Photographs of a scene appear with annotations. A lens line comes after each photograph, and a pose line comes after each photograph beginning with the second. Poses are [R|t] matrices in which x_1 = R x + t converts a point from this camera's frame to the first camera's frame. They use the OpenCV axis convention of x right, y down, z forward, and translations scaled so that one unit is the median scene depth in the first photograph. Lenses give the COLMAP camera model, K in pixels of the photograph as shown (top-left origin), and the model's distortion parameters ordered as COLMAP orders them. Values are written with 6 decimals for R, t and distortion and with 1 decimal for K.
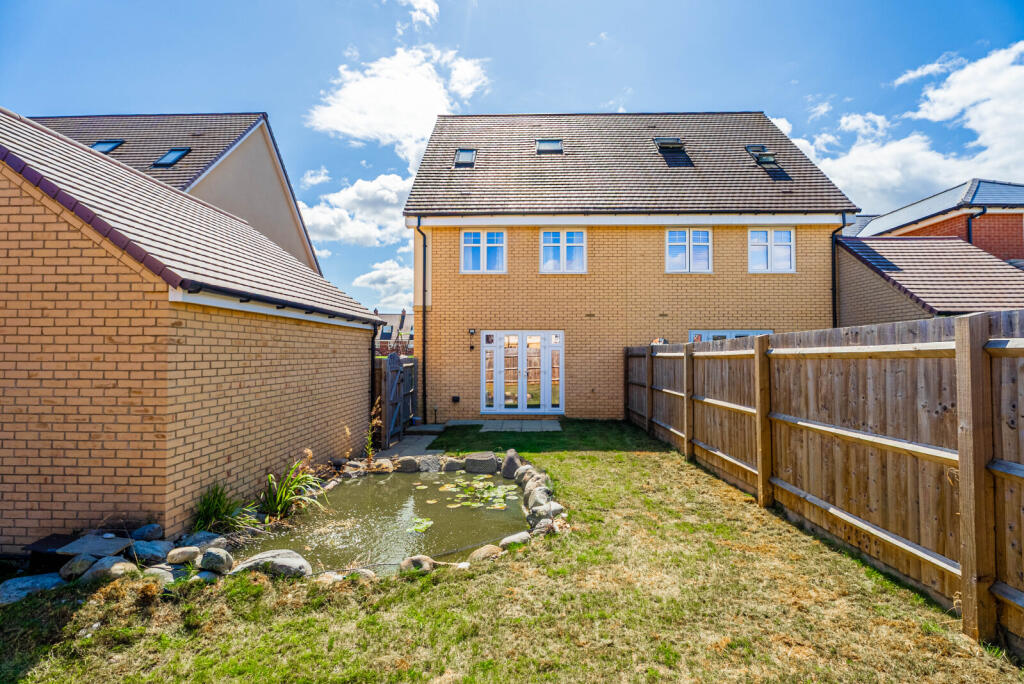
lens RADIAL K [[499.4, 0, 504.2], [0, 499.4, 338.9], [0, 0, 1]] dist [-0.004914, 0.000429]
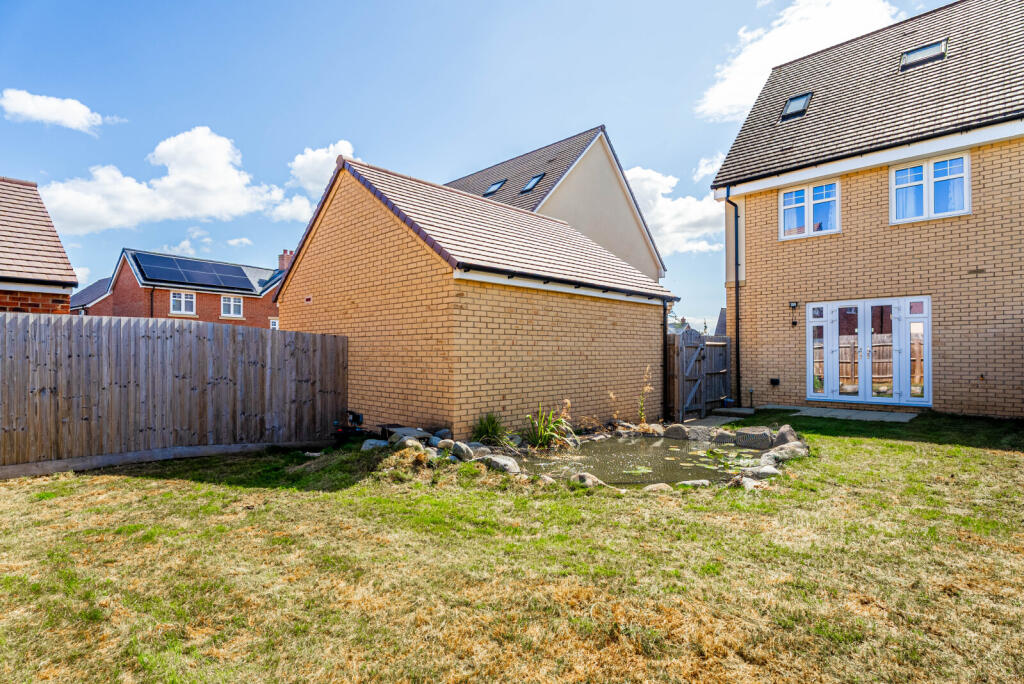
lens RADIAL K [[499.4, 0, 489.3], [0, 499.4, 342.4], [0, 0, 1]] dist [-0.004914, 0.000429]
pose [[0.728158, -0.009804, -0.685339, 0.324000], [0.017253, 0.999843, 0.004028, 0.085299], [0.685192, -0.014757, 0.728213, 0.004074]]
